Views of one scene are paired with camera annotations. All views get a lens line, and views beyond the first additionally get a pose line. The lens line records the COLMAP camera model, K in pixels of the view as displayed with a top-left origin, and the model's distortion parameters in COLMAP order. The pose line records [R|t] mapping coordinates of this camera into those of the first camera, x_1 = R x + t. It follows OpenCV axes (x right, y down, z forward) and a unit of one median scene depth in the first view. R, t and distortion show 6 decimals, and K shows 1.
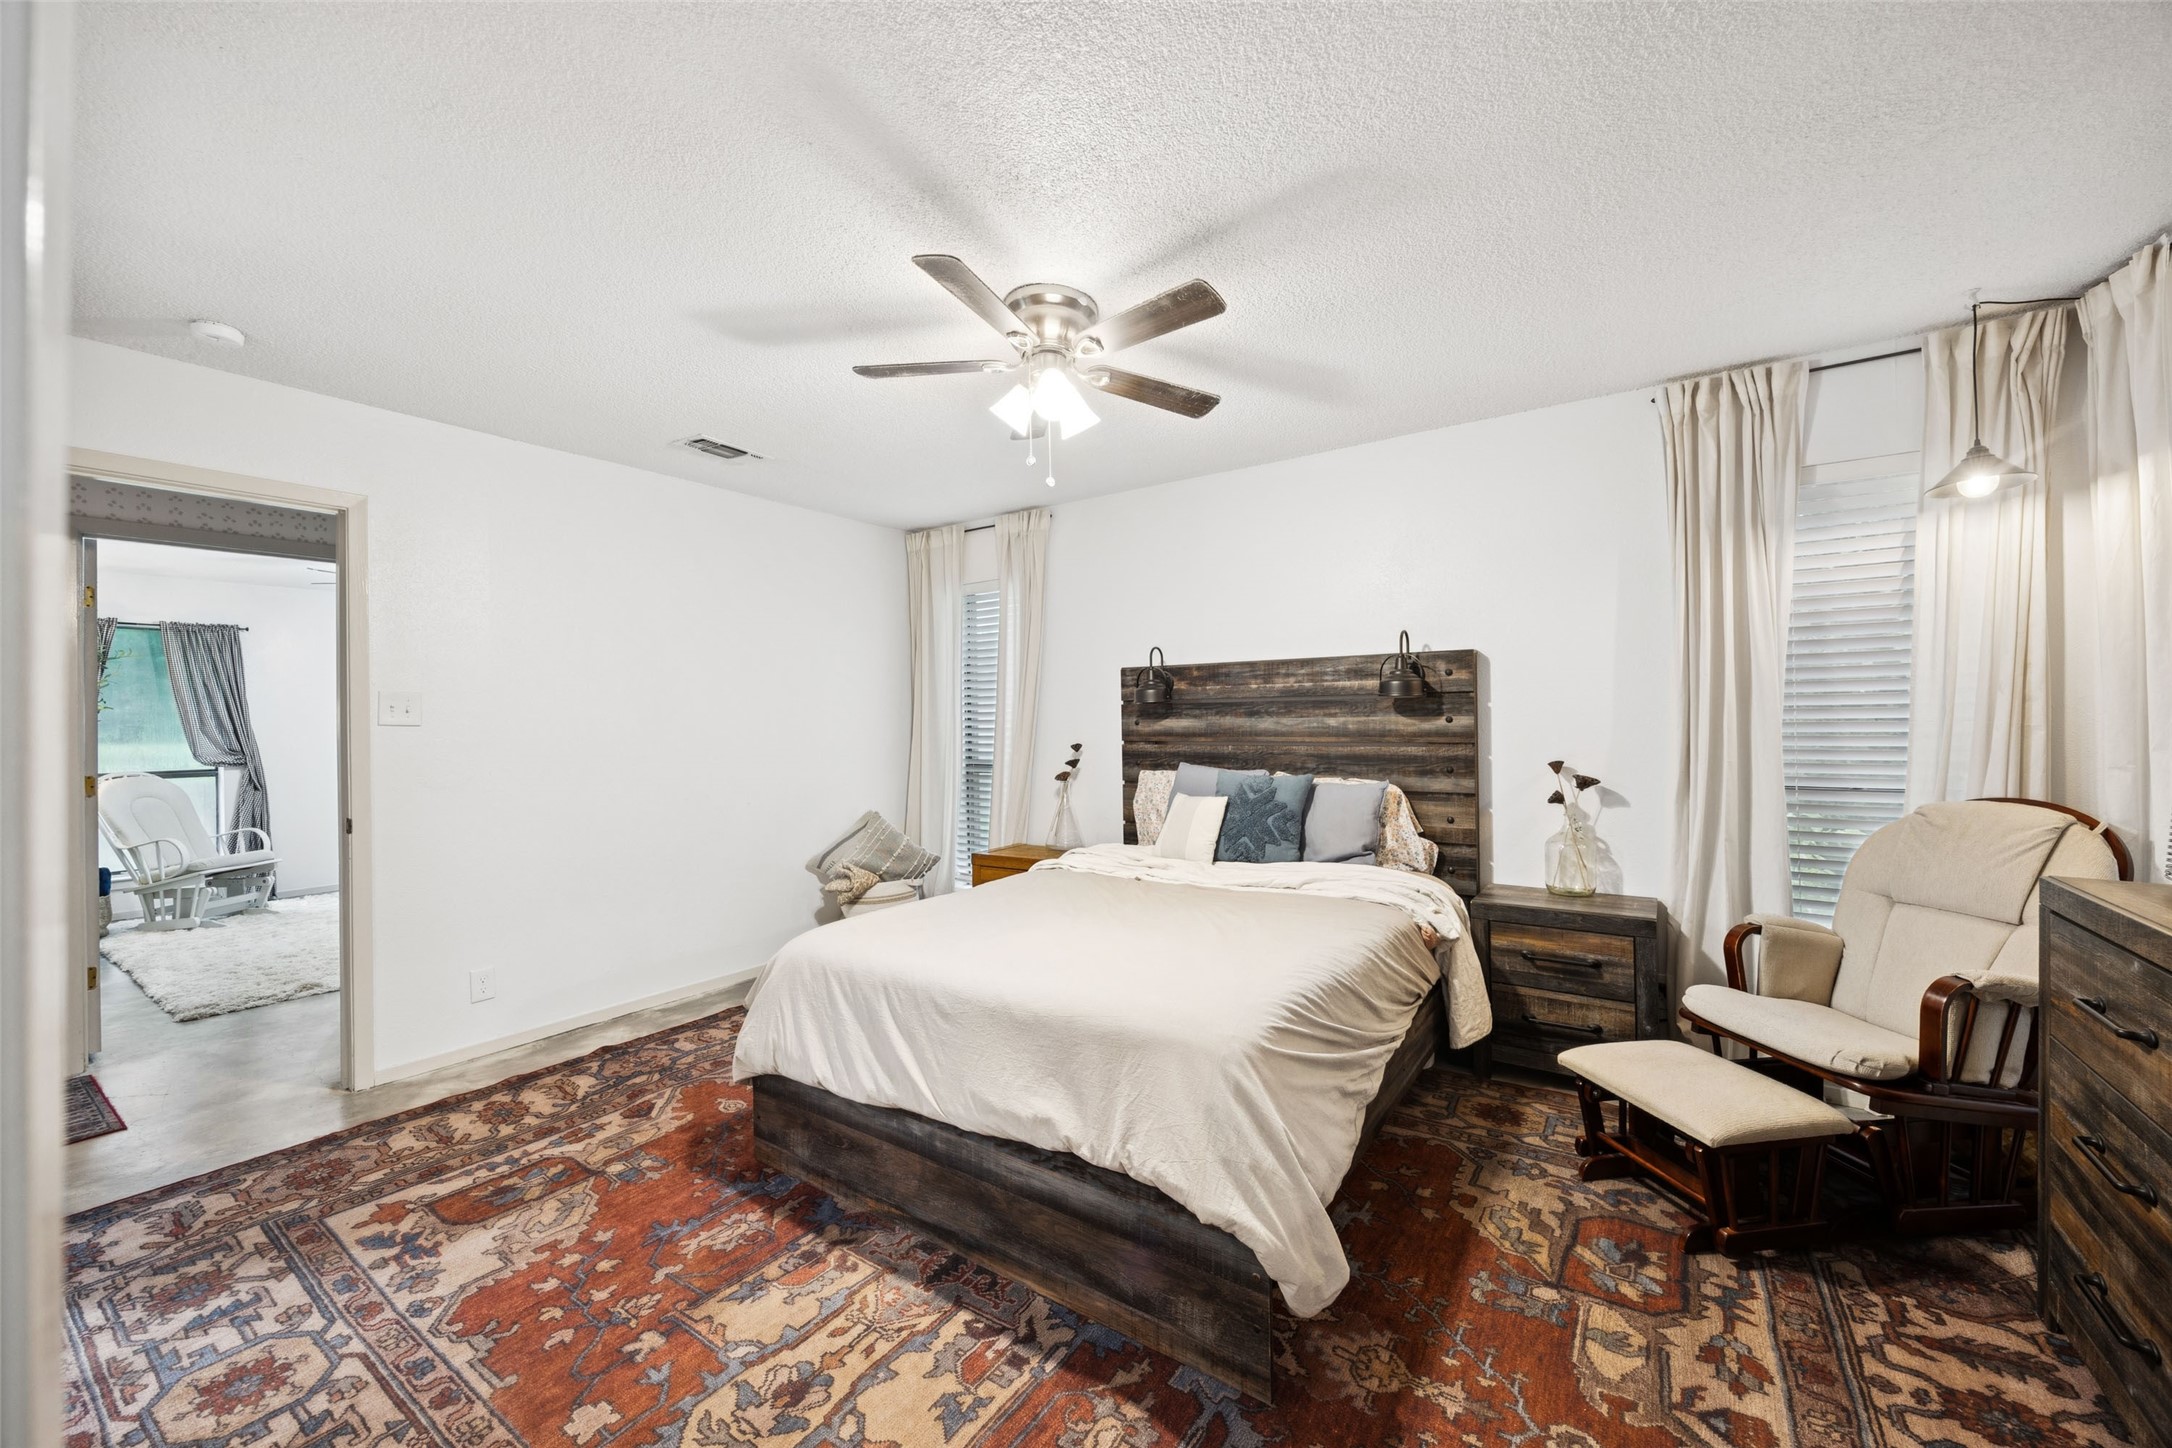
lens RADIAL K [[826.2, 0, 1084.0], [0, 826.2, 728.7], [0, 0, 1]] dist [-0.001769, -0.000431]
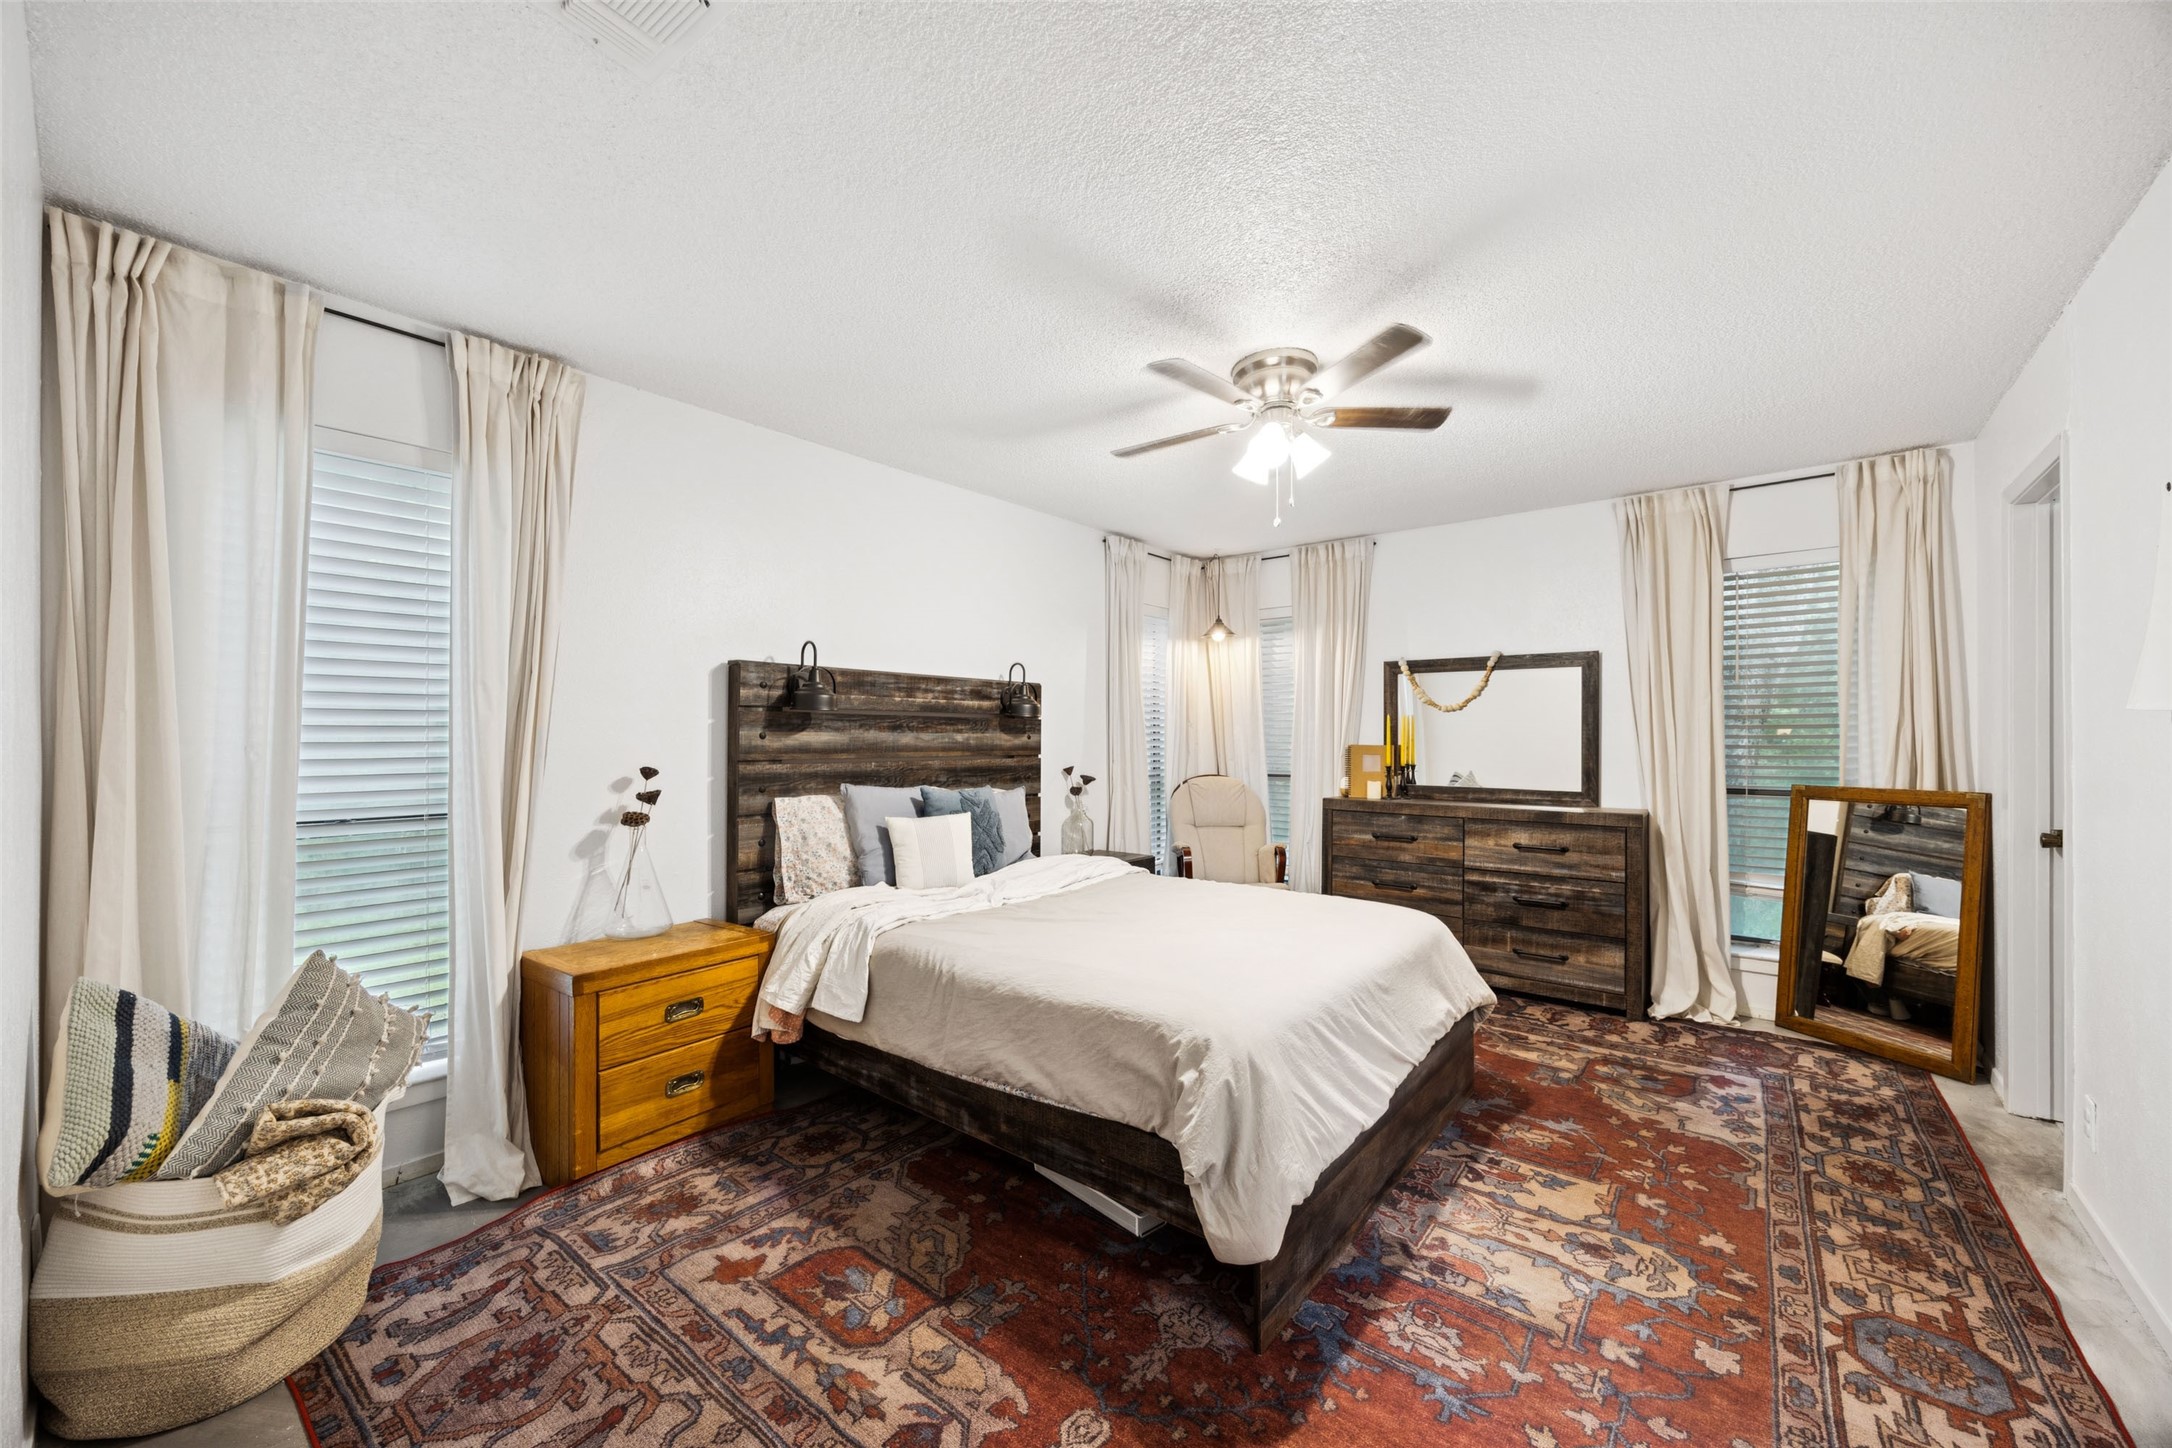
lens RADIAL K [[826.2, 0, 1083.1], [0, 826.2, 728.6], [0, 0, 1]] dist [-0.001769, -0.000431]
pose [[0.086463, 0.023996, 0.995966, -0.919821], [0.006934, 0.999671, -0.024687, 0.009500], [-0.996231, 0.009040, 0.086268, 0.895201]]
